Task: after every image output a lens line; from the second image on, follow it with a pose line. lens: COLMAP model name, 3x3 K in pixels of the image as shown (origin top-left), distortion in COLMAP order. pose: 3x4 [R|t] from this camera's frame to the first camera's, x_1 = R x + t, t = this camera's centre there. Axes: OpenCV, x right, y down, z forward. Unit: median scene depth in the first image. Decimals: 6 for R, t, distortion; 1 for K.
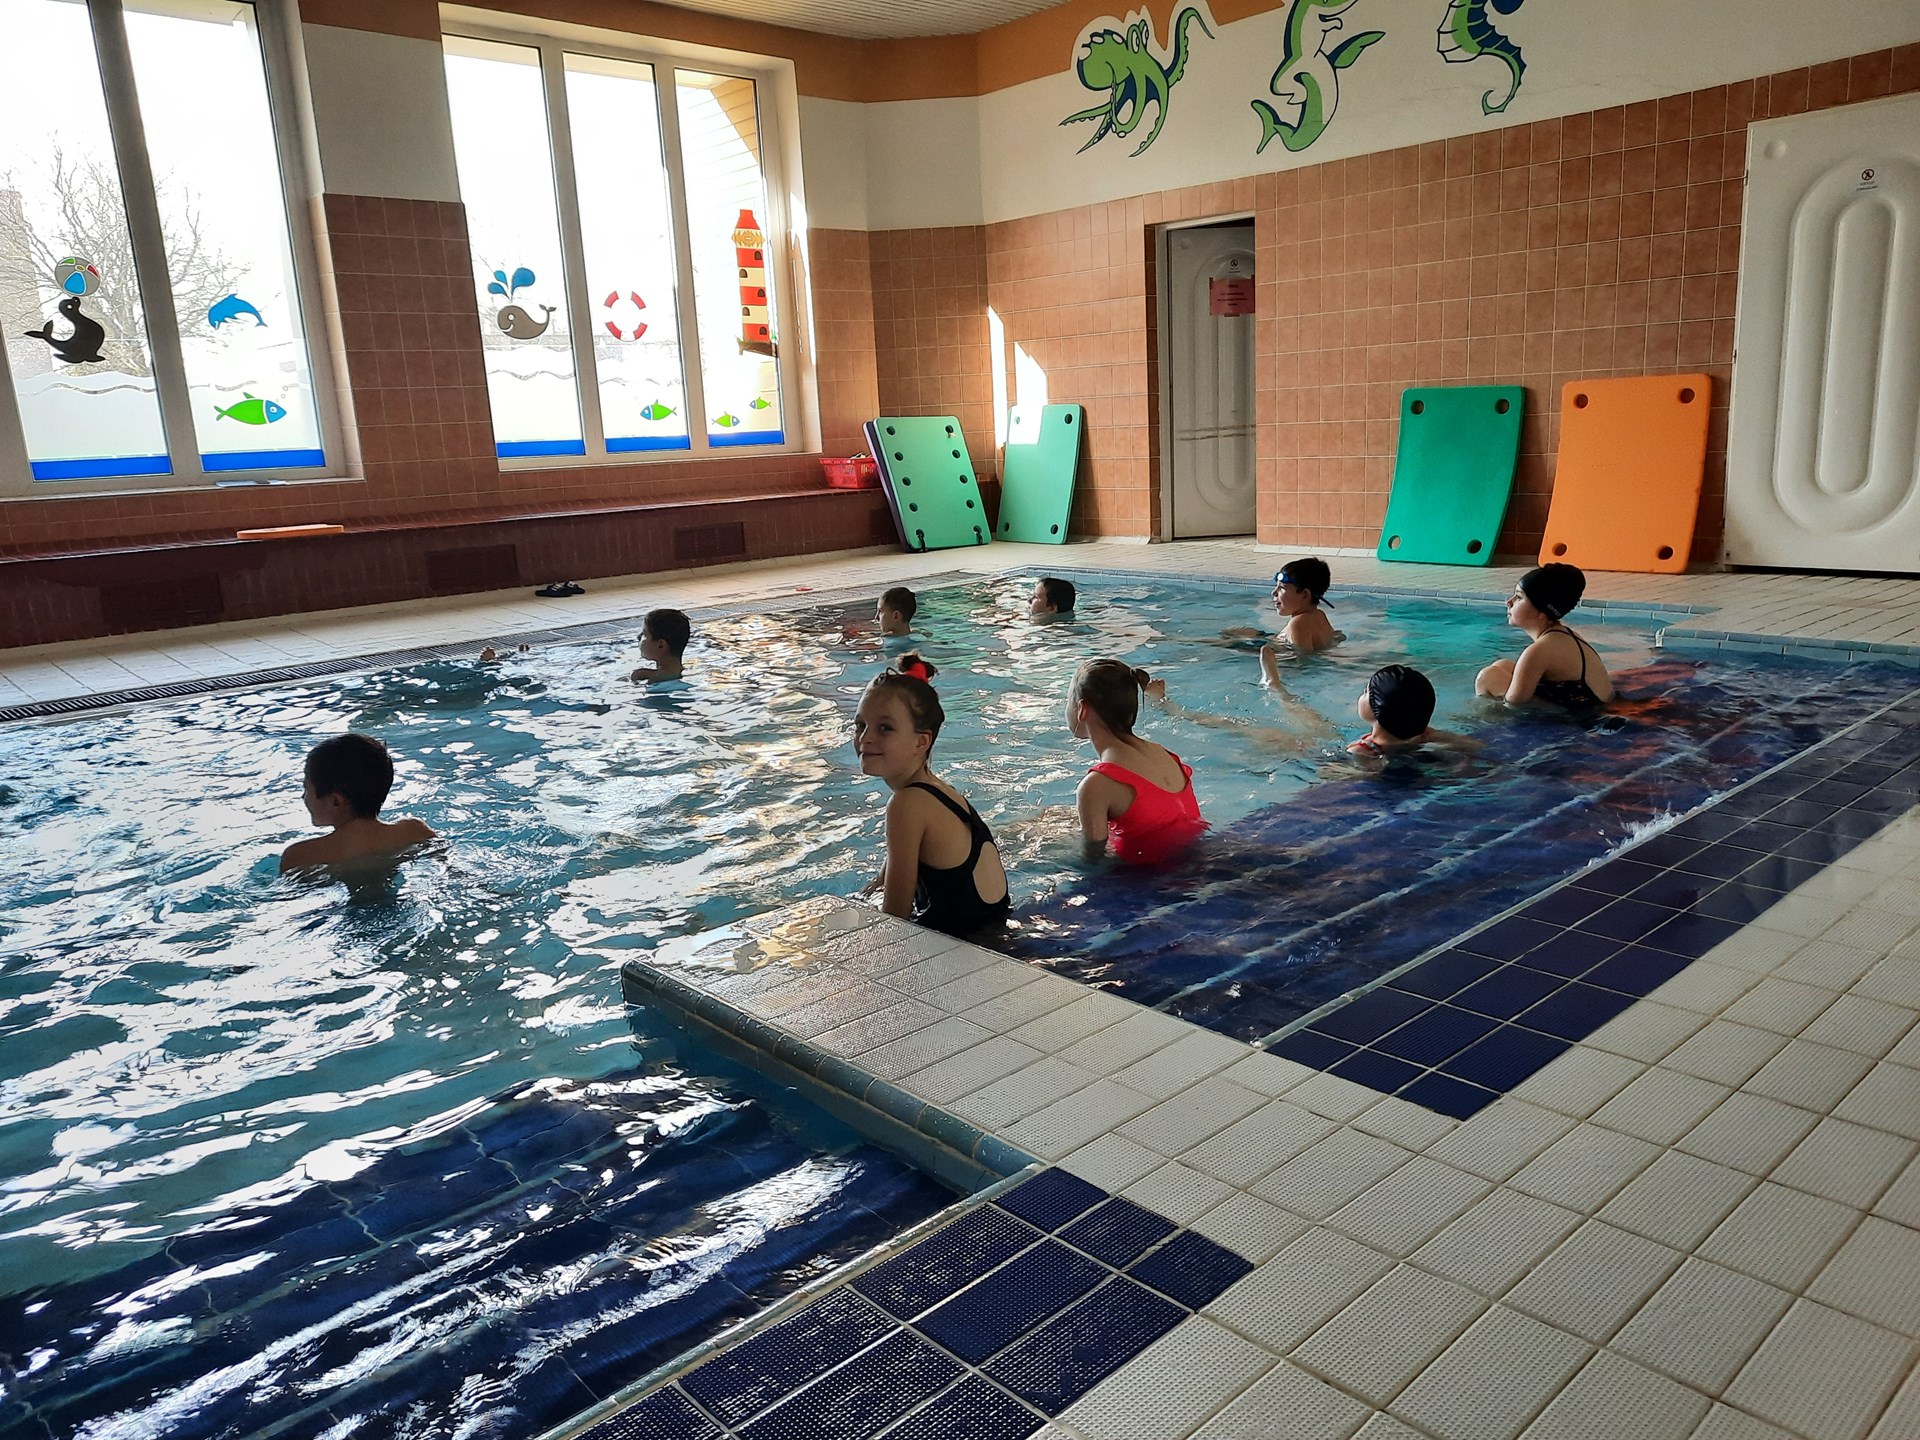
lens RADIAL K [[1398.5, 0, 960.1], [0, 1398.5, 721.3], [0, 0, 1]] dist [0.022972, -0.000599]
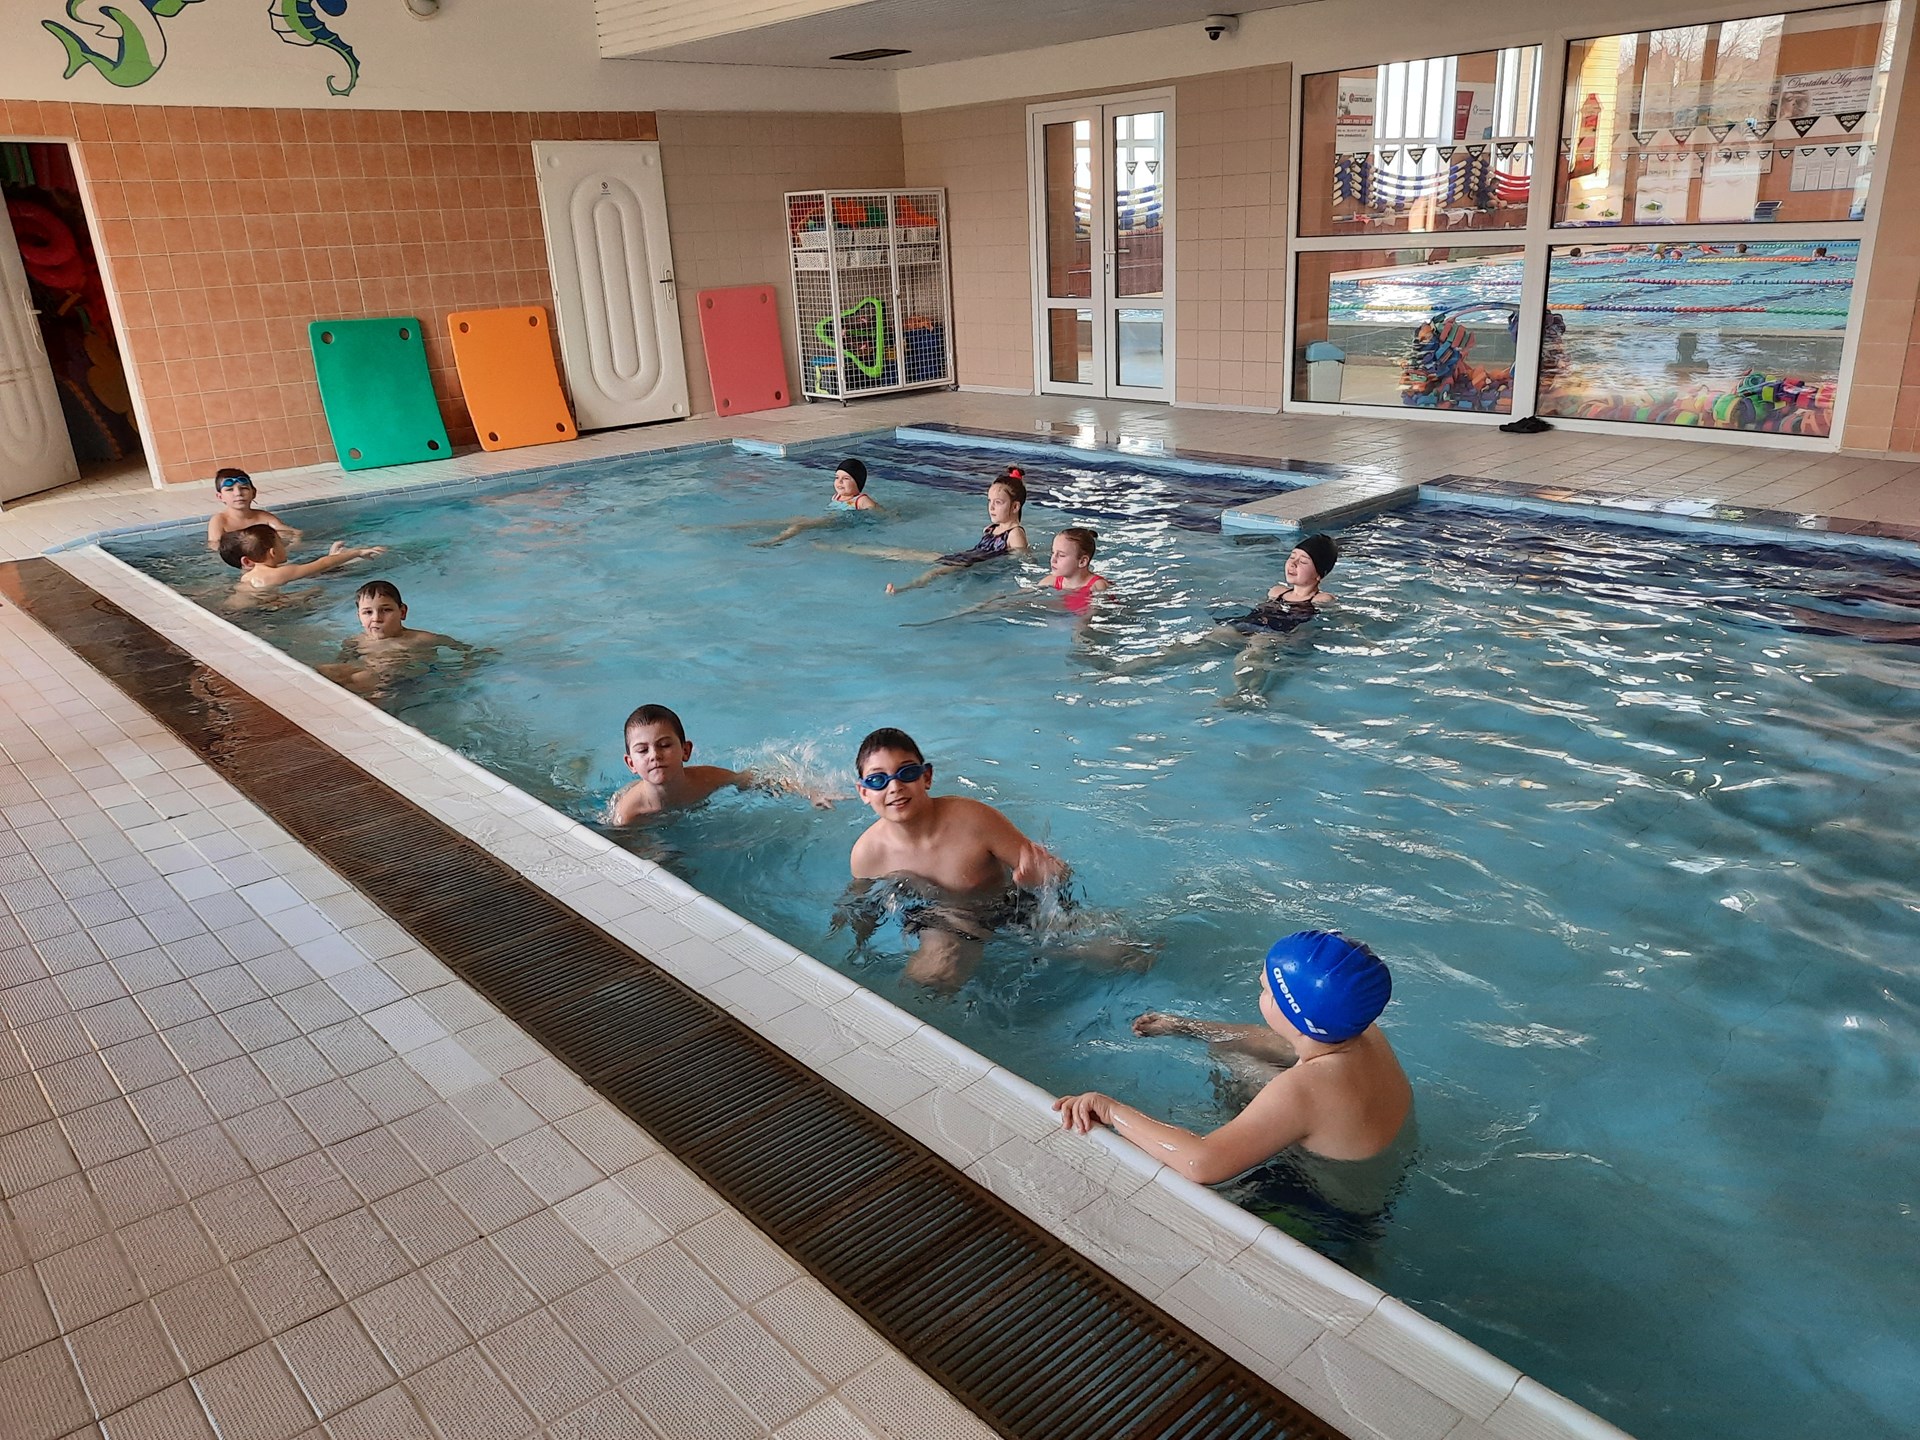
lens RADIAL K [[1398.5, 0, 961.6], [0, 1398.5, 723.4], [0, 0, 1]] dist [0.022972, -0.000599]
pose [[0.010920, -0.282007, 0.959350, -0.947760], [0.269985, 0.924607, 0.268720, -0.104934], [-0.962803, 0.256076, 0.086234, 0.500720]]
